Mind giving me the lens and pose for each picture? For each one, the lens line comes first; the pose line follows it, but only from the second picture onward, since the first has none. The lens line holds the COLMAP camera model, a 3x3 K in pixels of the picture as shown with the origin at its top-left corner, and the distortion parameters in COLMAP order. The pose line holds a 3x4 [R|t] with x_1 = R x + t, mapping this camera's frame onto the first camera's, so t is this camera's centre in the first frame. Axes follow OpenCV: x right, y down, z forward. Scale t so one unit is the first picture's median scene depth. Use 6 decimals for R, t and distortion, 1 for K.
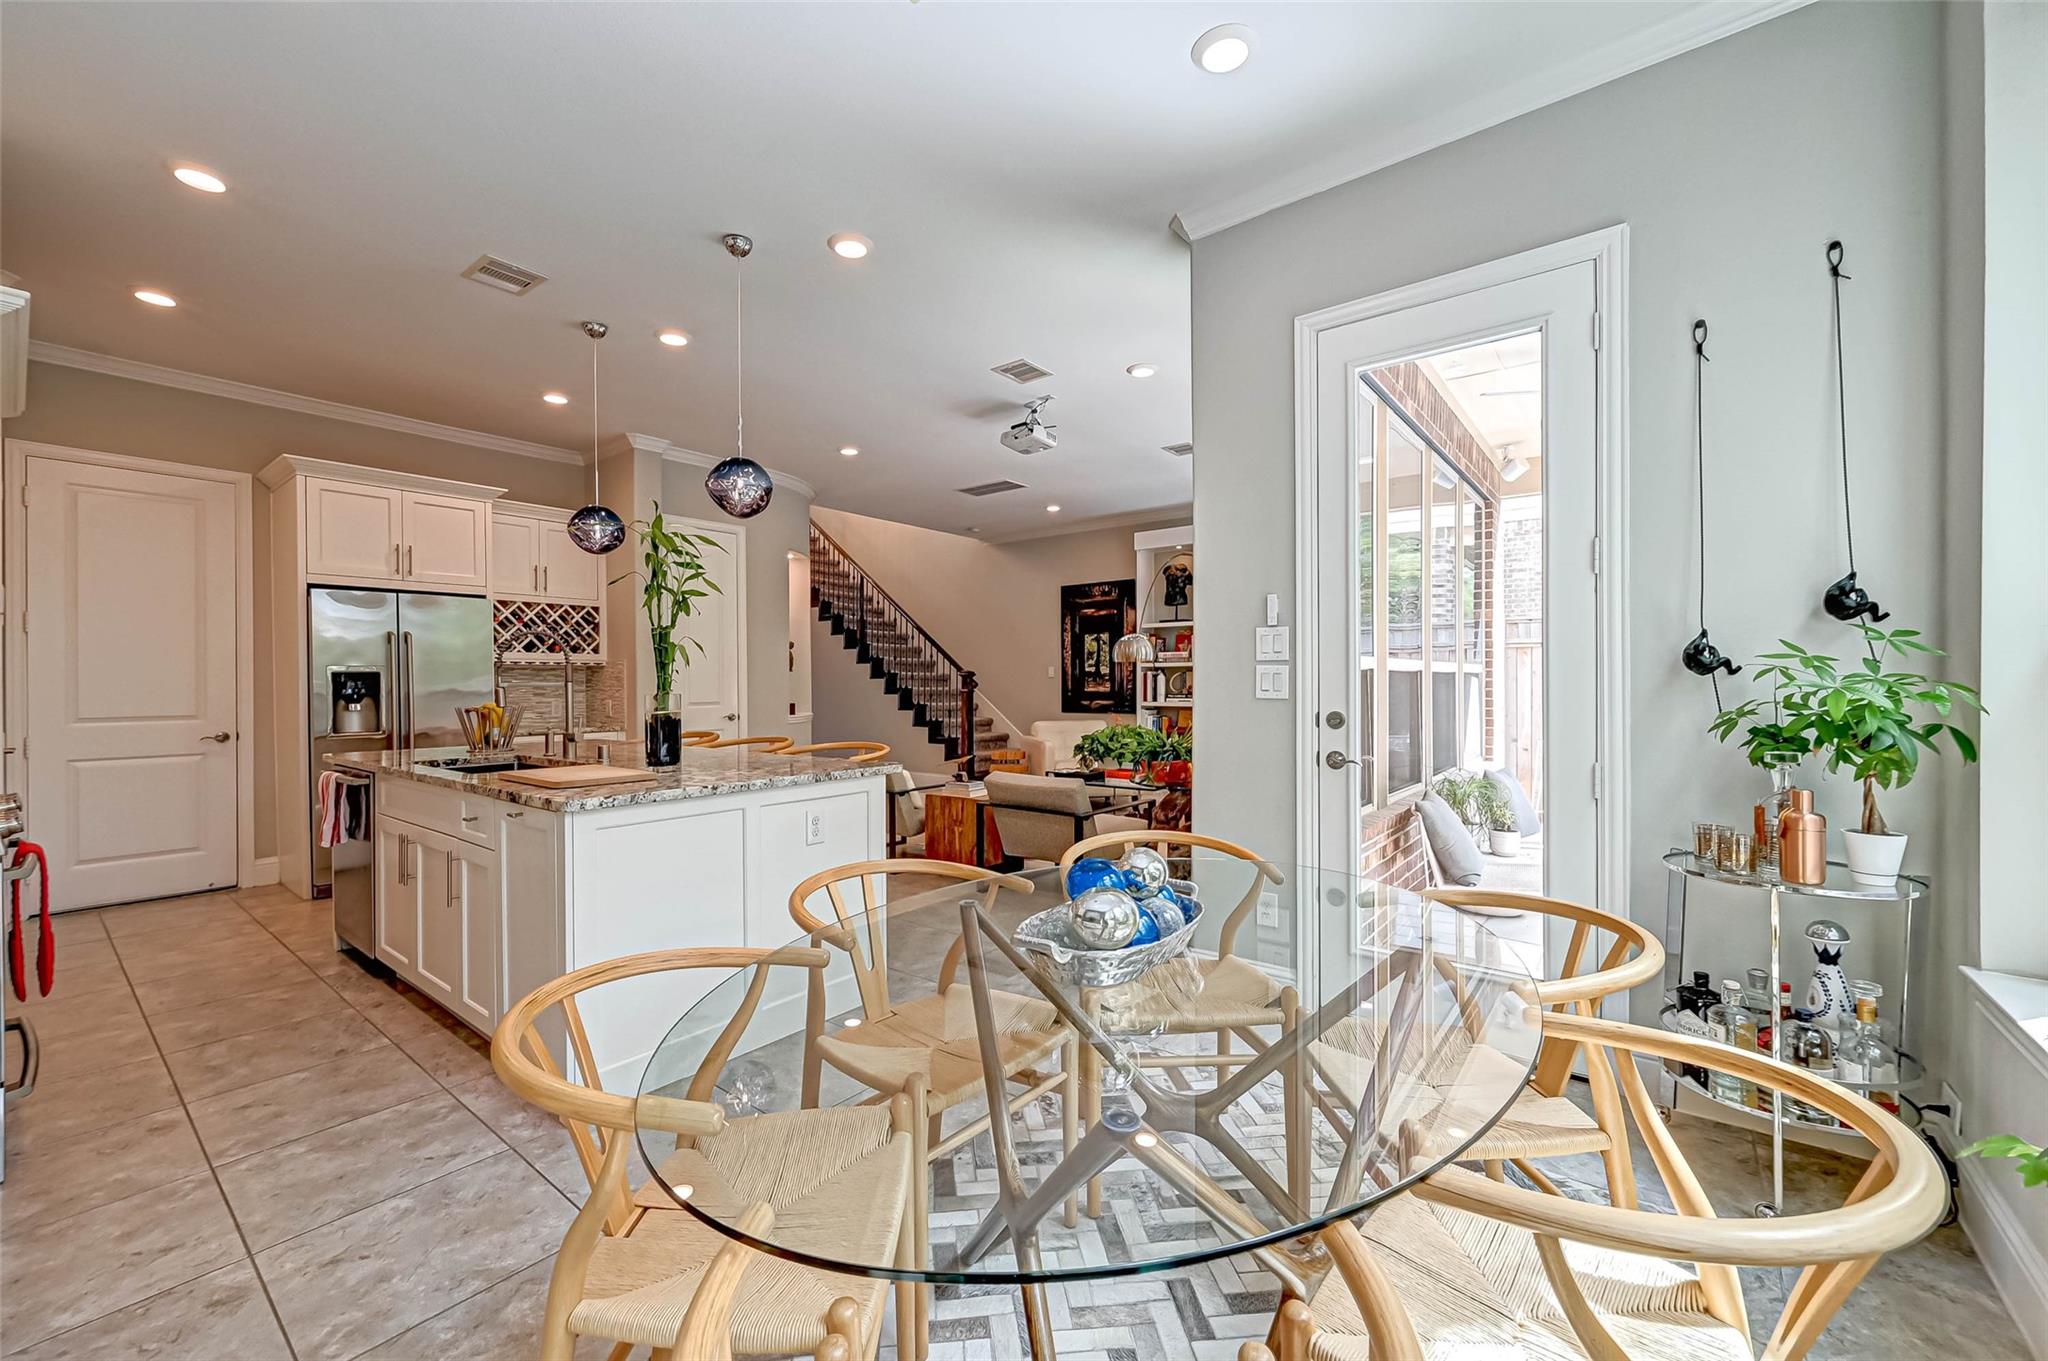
lens RADIAL K [[819.3, 0, 1011.9], [0, 819.3, 685.1], [0, 0, 1]] dist [-0.002308, 0.000427]
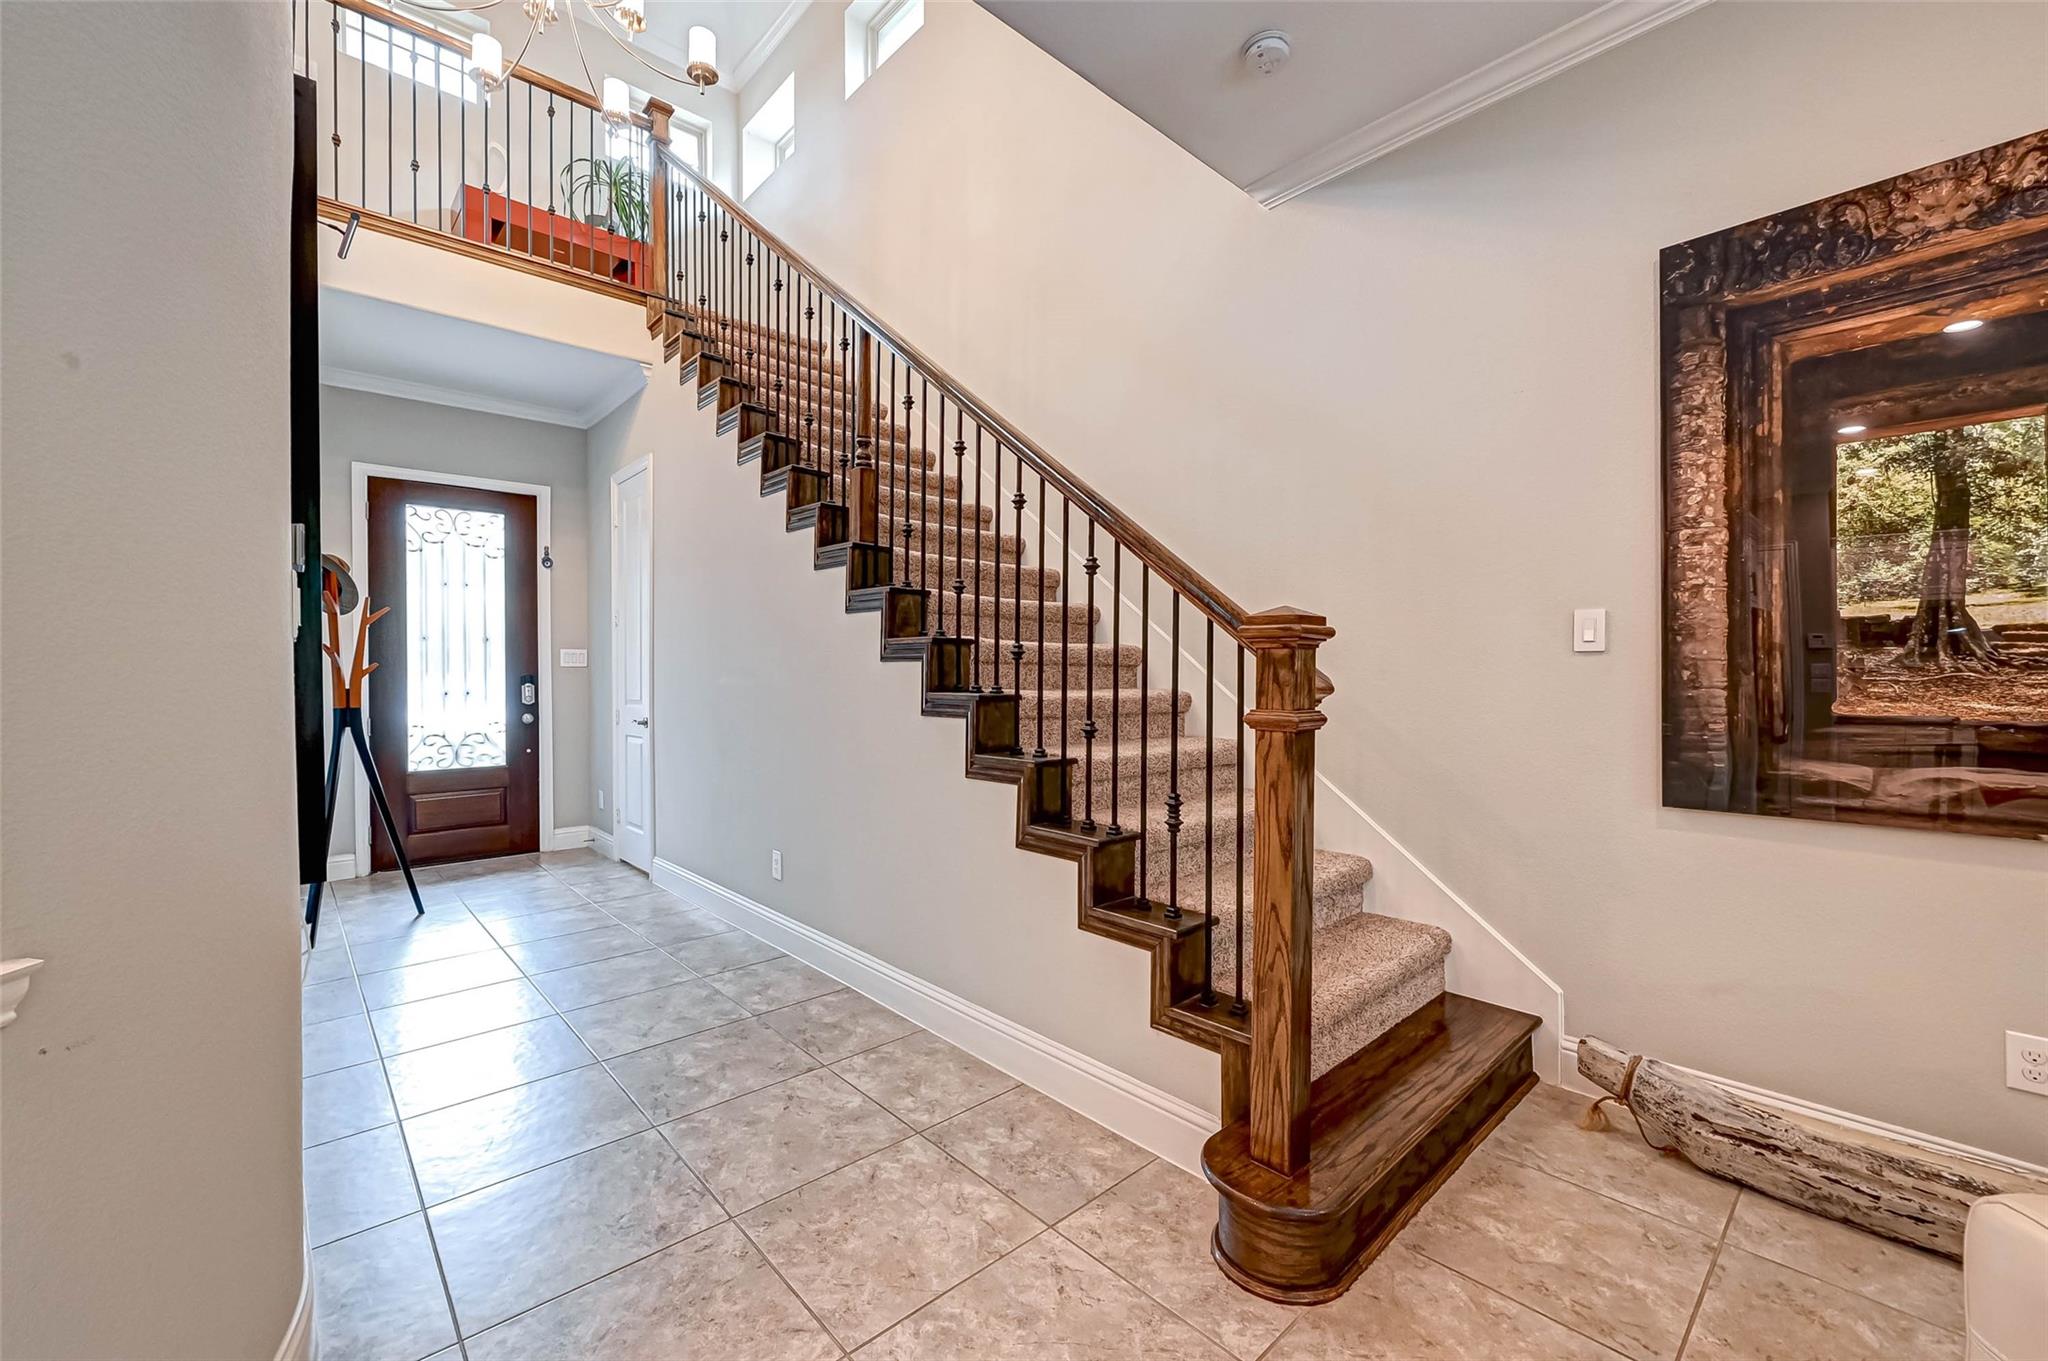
lens RADIAL K [[819.3, 0, 1035.5], [0, 819.3, 677.6], [0, 0, 1]] dist [-0.002308, 0.000427]
pose [[0.989719, 0.001933, -0.143016, -0.132932], [-0.002087, 0.999997, -0.000925, -0.002984], [0.143014, 0.001214, 0.989720, 1.263555]]
